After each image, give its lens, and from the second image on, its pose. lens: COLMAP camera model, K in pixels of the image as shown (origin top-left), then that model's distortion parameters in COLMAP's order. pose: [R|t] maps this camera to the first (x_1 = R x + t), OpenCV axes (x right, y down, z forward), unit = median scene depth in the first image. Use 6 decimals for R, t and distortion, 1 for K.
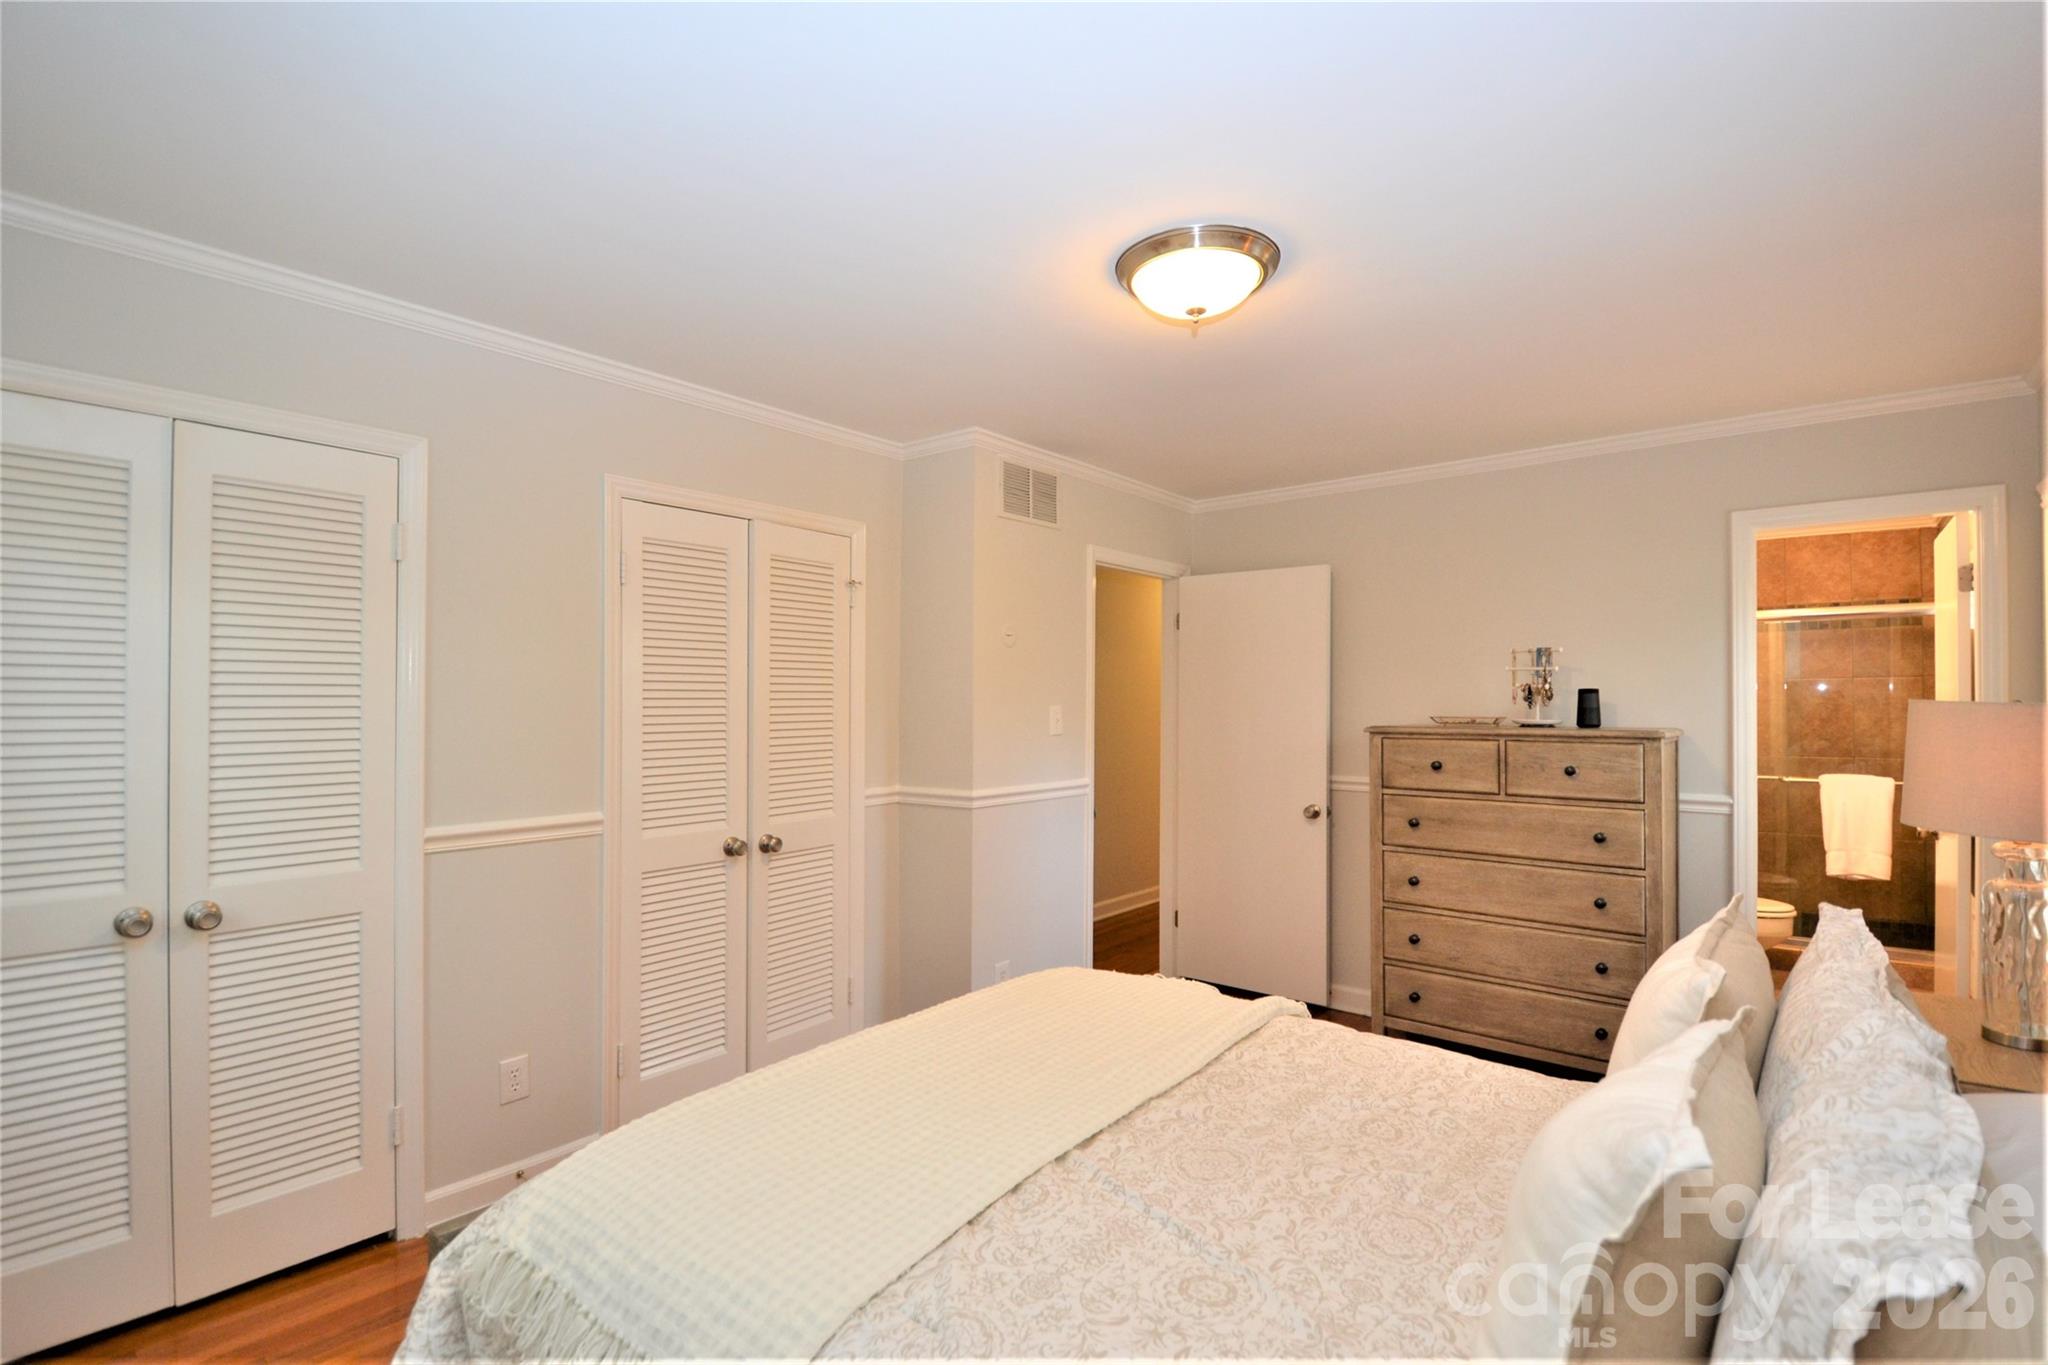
lens RADIAL K [[921.9, 0, 1024.0], [0, 921.9, 682.5], [0, 0, 1]] dist [0.013825, -0.022234]
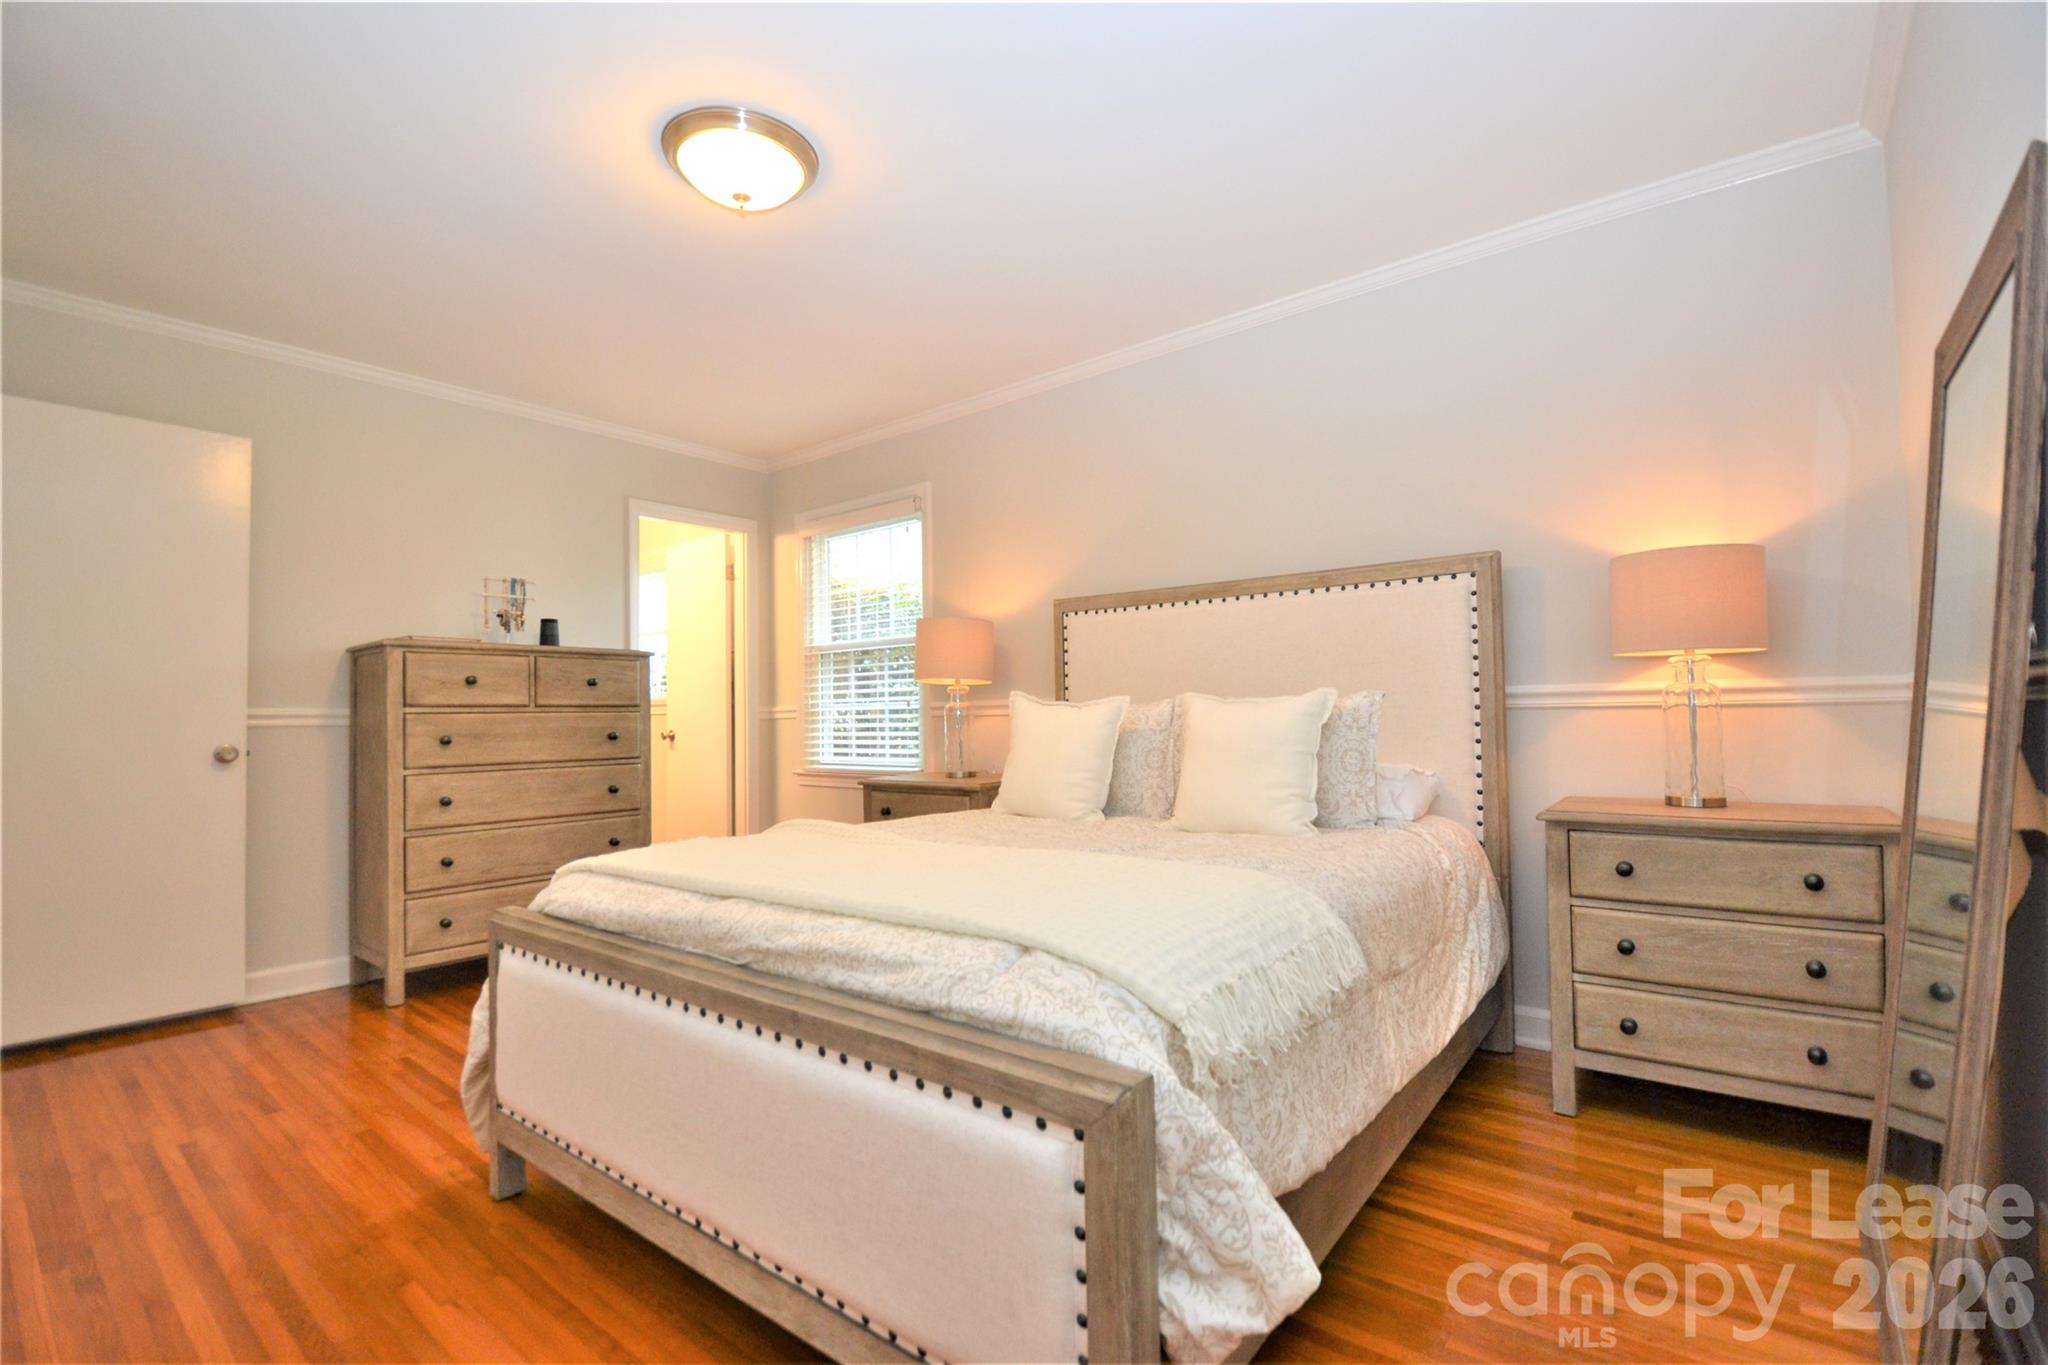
lens RADIAL K [[902.6, 0, 1025.7], [0, 902.6, 690.5], [0, 0, 1]] dist [0.010852, -0.016891]
pose [[-0.032638, 0.029032, 0.999045, -0.546384], [-0.010608, 0.999512, -0.029392, 0.125112], [-0.999411, -0.011557, -0.032314, 0.447089]]
